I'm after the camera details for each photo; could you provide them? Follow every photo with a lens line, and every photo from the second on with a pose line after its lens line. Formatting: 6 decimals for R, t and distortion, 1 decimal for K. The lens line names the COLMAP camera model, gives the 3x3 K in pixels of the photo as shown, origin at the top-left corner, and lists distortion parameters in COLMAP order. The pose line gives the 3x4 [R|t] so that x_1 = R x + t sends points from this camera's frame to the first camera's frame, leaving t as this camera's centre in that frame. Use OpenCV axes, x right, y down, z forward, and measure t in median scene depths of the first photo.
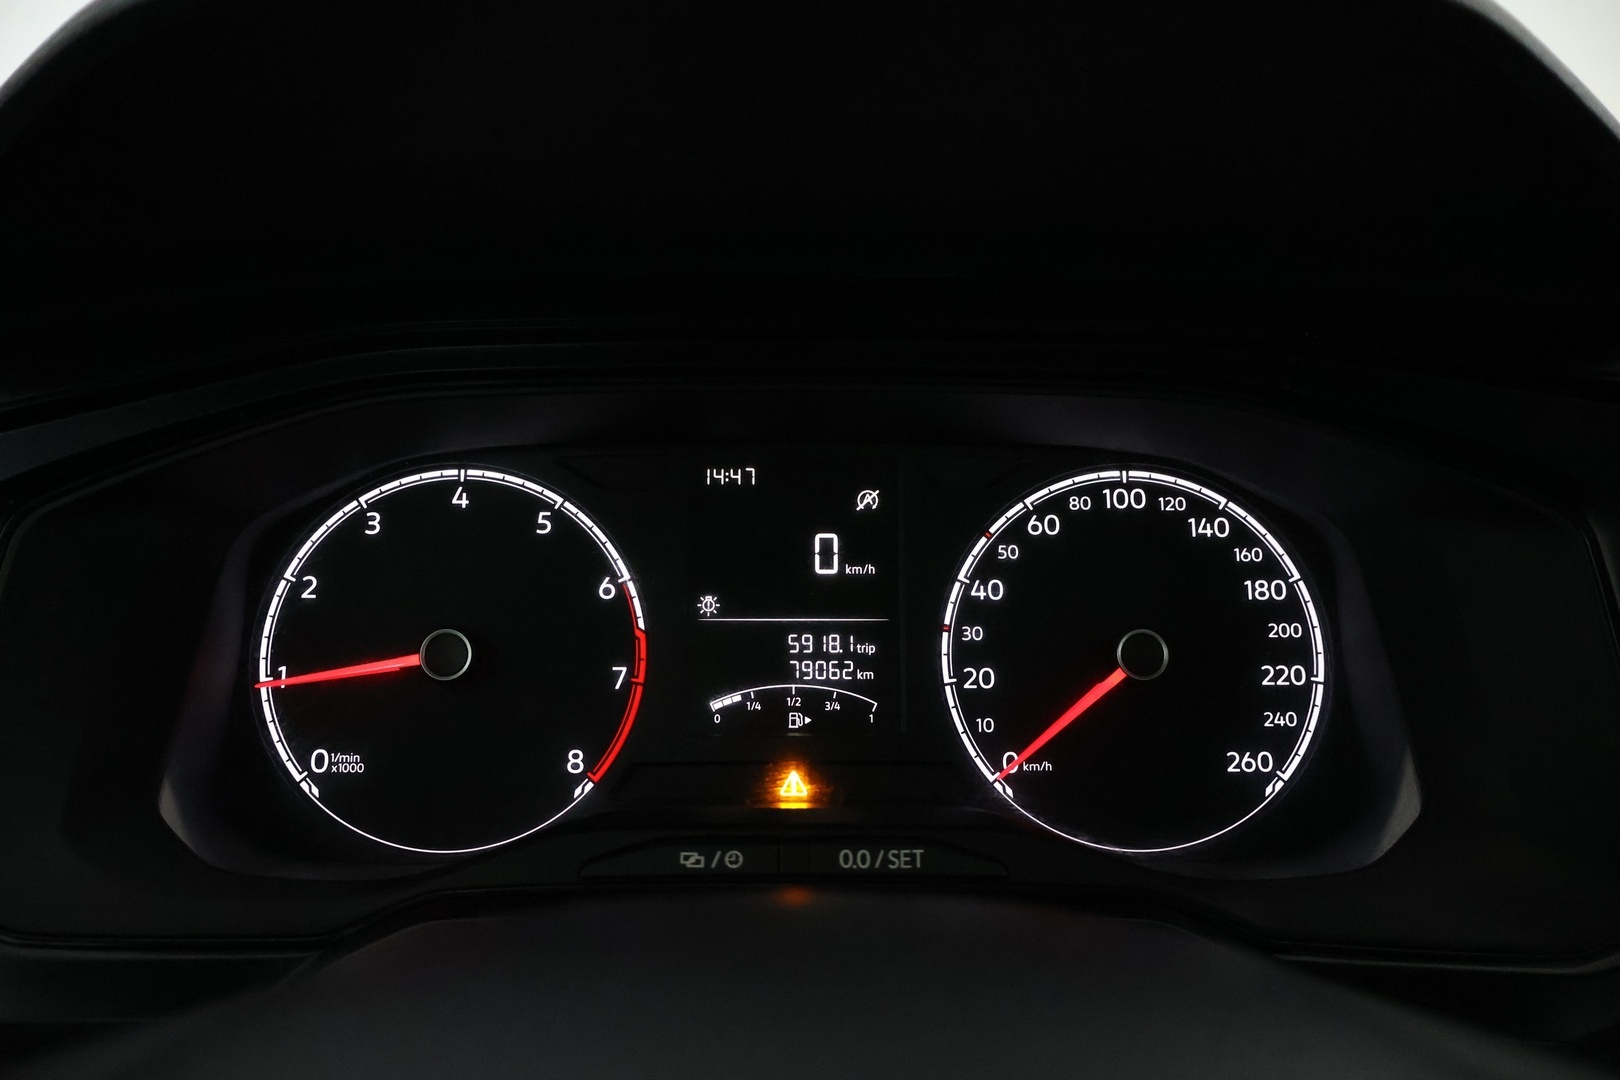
lens RADIAL K [[1346.6, 0, 810.0], [0, 1346.6, 540.0], [0, 0, 1]] dist [-0.009091, -0.005680]
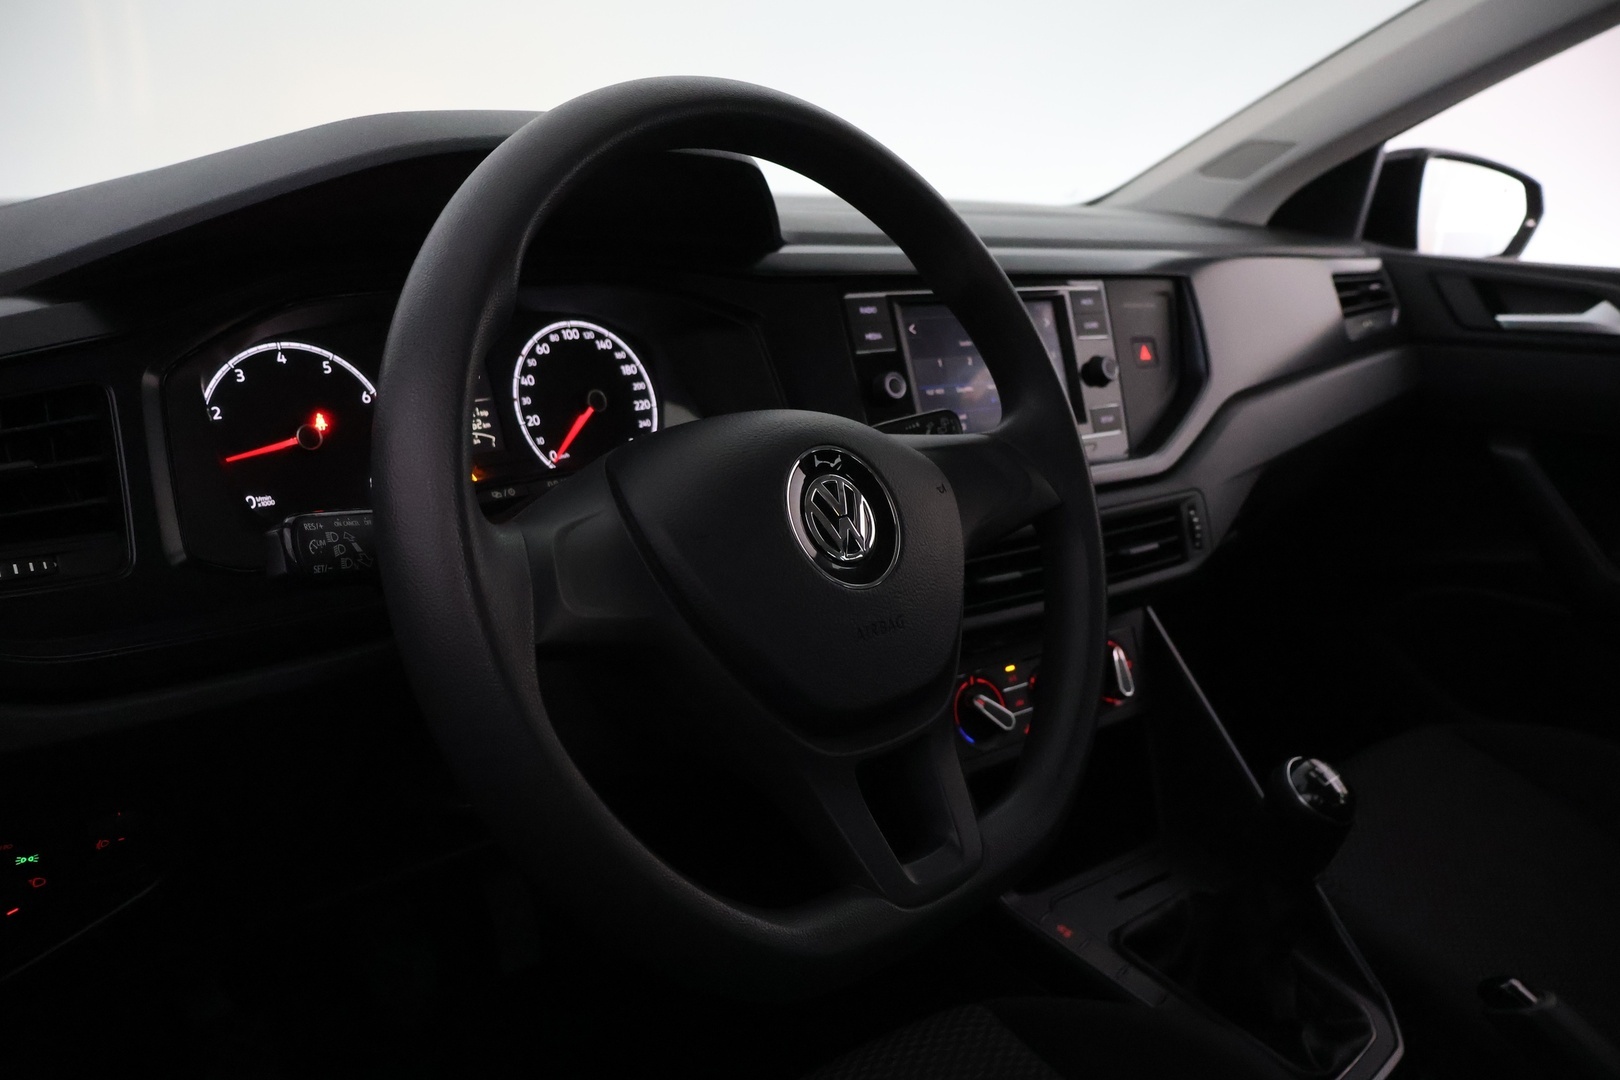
lens RADIAL K [[1346.6, 0, 810.0], [0, 1346.6, 540.0], [0, 0, 1]] dist [-0.009091, -0.005680]
pose [[0.701853, -0.173934, 0.690760, -1.085296], [0.107900, 0.984500, 0.138265, 0.039049], [-0.704103, -0.022509, 0.709741, -0.860416]]
